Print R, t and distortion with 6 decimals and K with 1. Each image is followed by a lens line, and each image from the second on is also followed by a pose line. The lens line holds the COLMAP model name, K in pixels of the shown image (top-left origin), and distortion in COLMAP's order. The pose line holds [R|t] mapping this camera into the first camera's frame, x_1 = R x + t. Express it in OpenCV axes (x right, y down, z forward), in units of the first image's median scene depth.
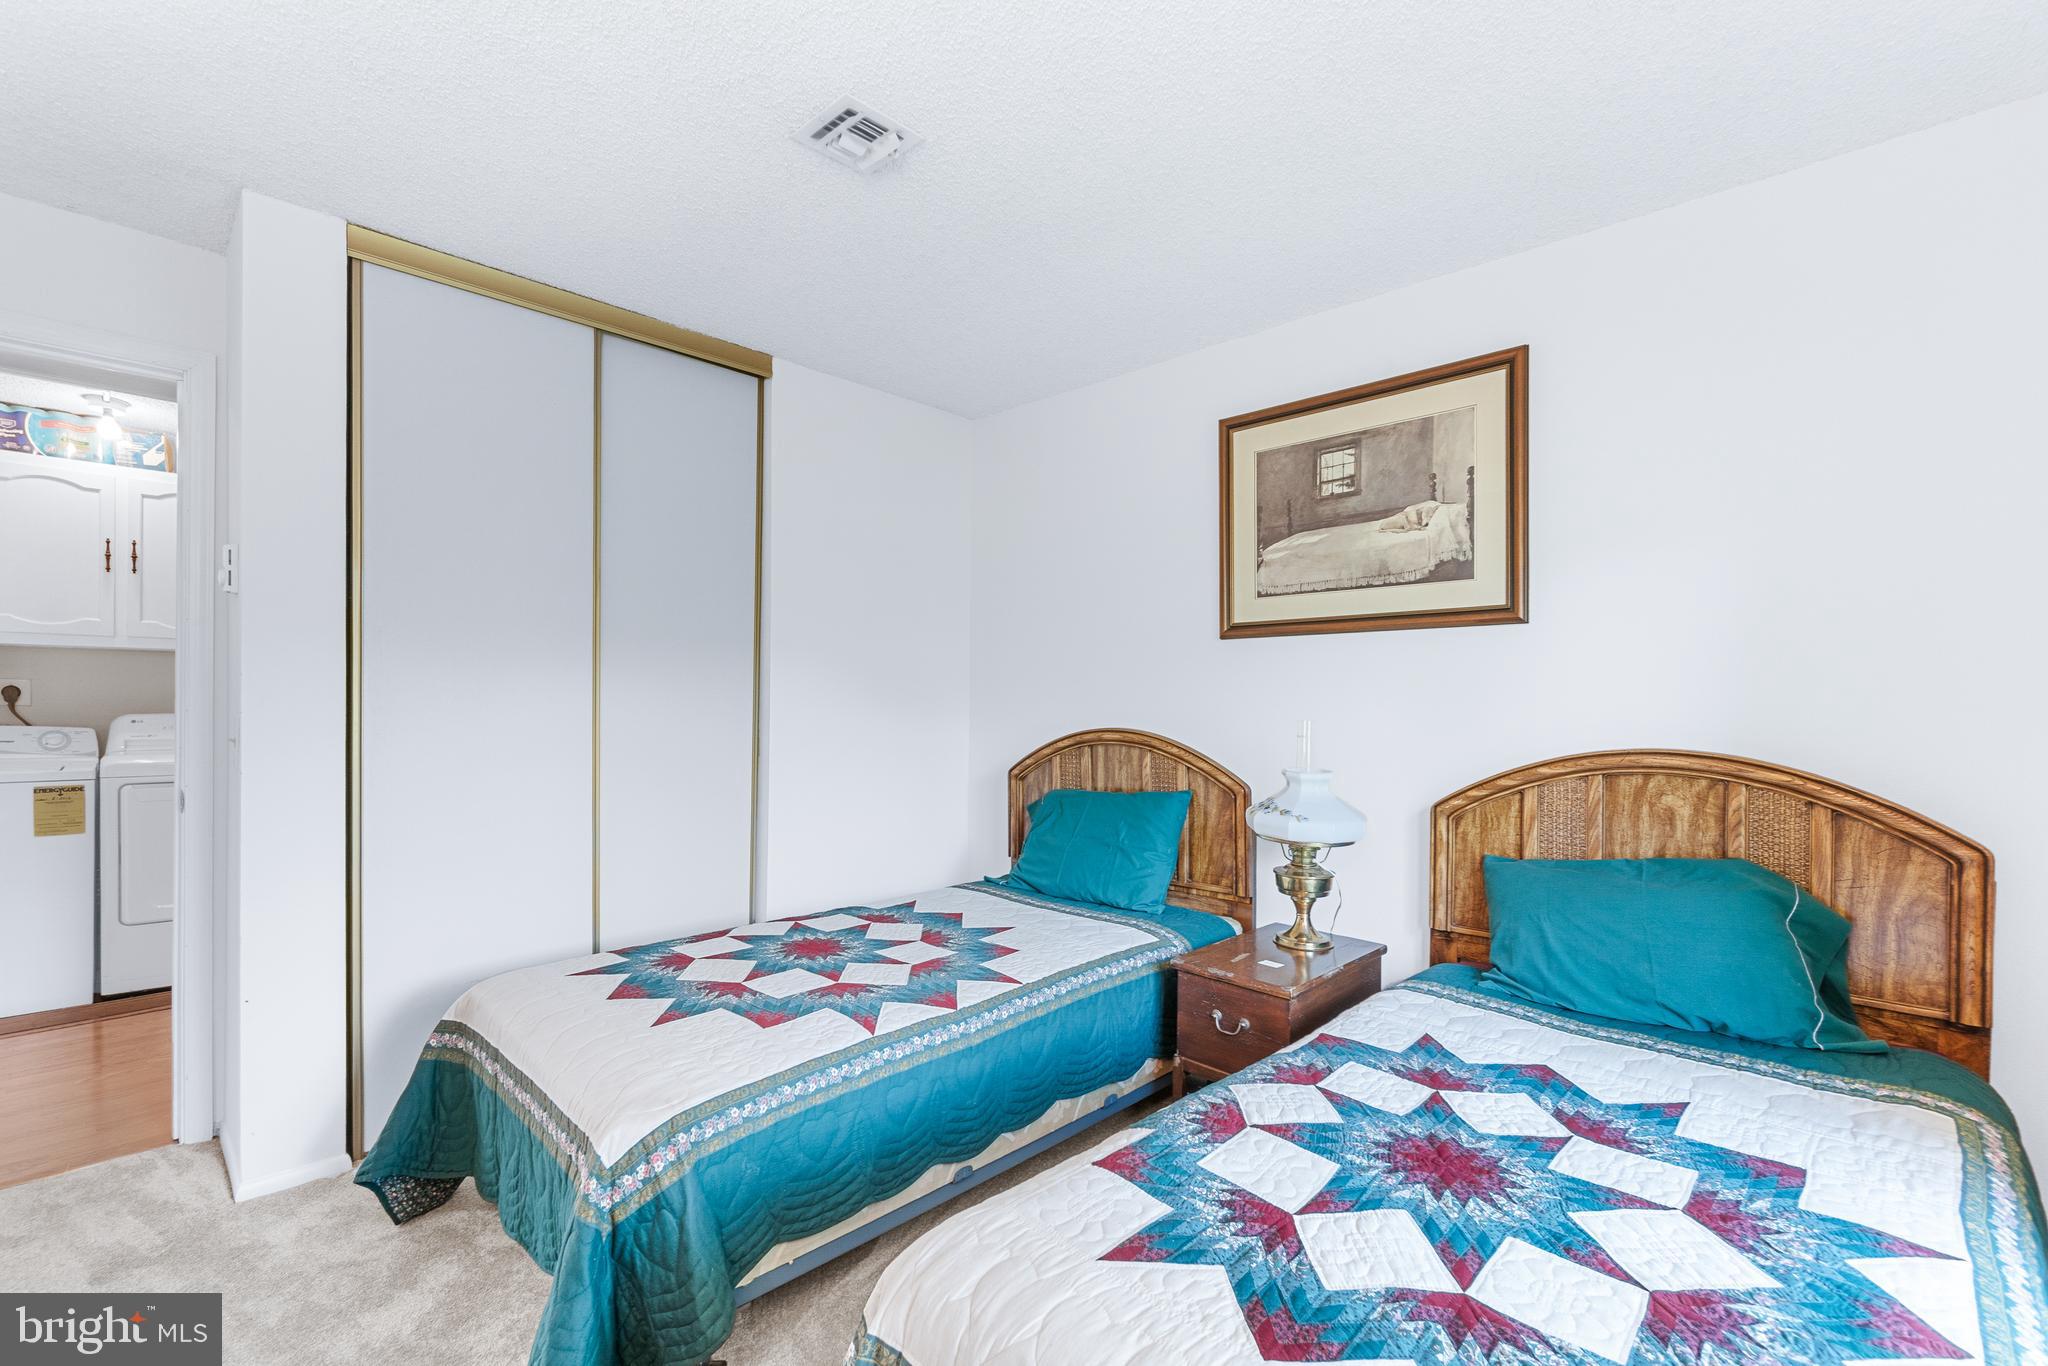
lens RADIAL K [[899.1, 0, 1010.9], [0, 899.1, 696.1], [0, 0, 1]] dist [-0.002870, -0.001738]
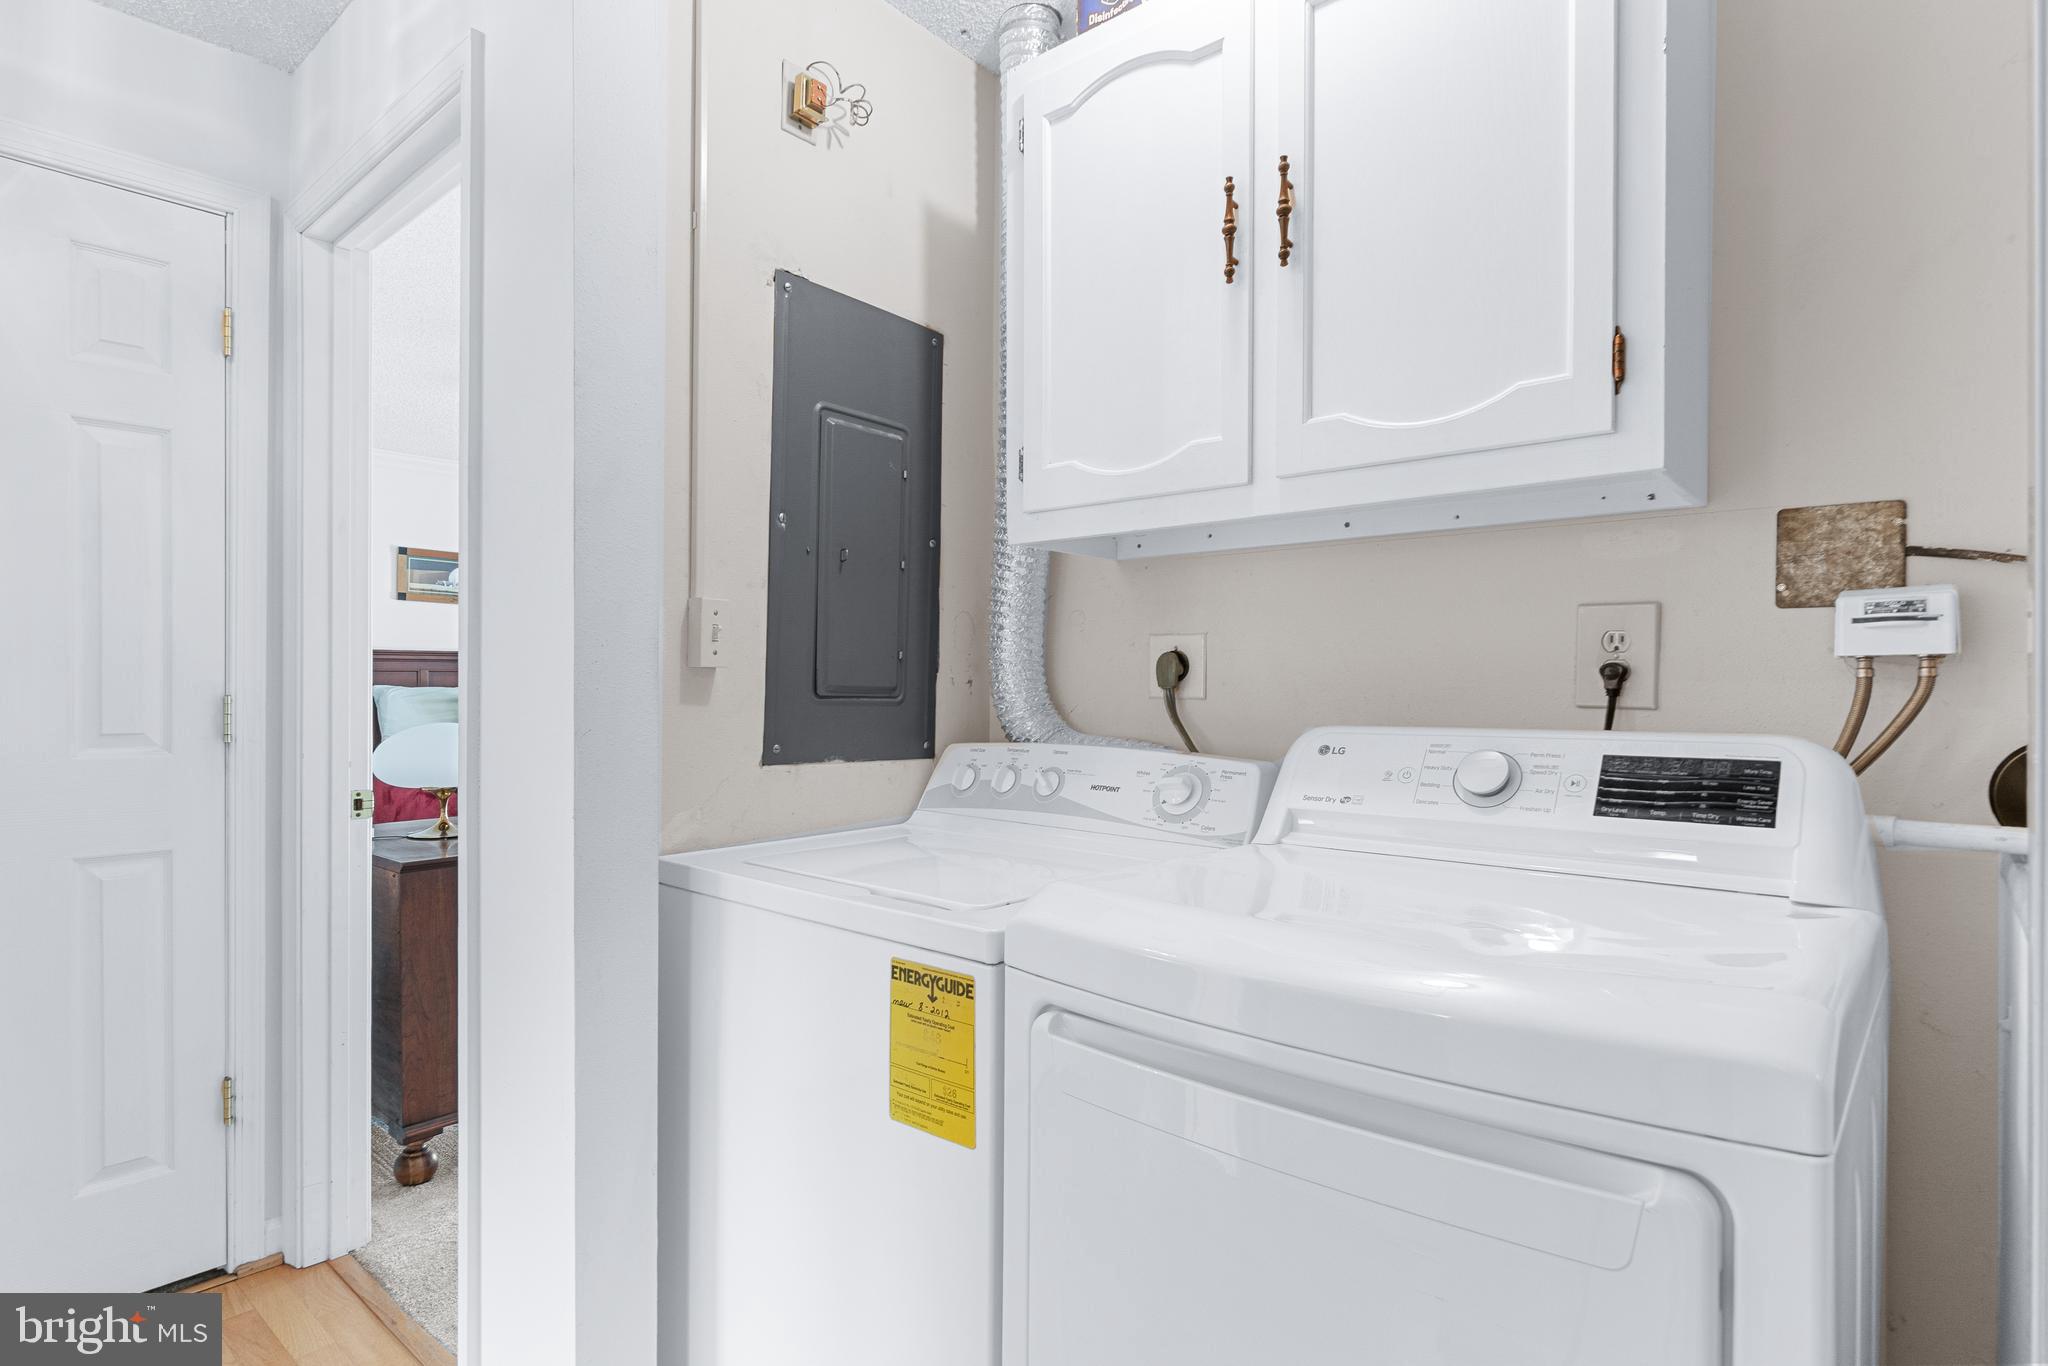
lens RADIAL K [[1082.8, 0, 1022.3], [0, 1082.8, 689.2], [0, 0, 1]] dist [-0.000960, -0.000032]
pose [[0.054518, -0.015767, -0.998388, -0.695431], [0.002476, 0.999874, -0.015656, 0.014264], [0.998510, -0.001618, 0.054550, 0.998457]]
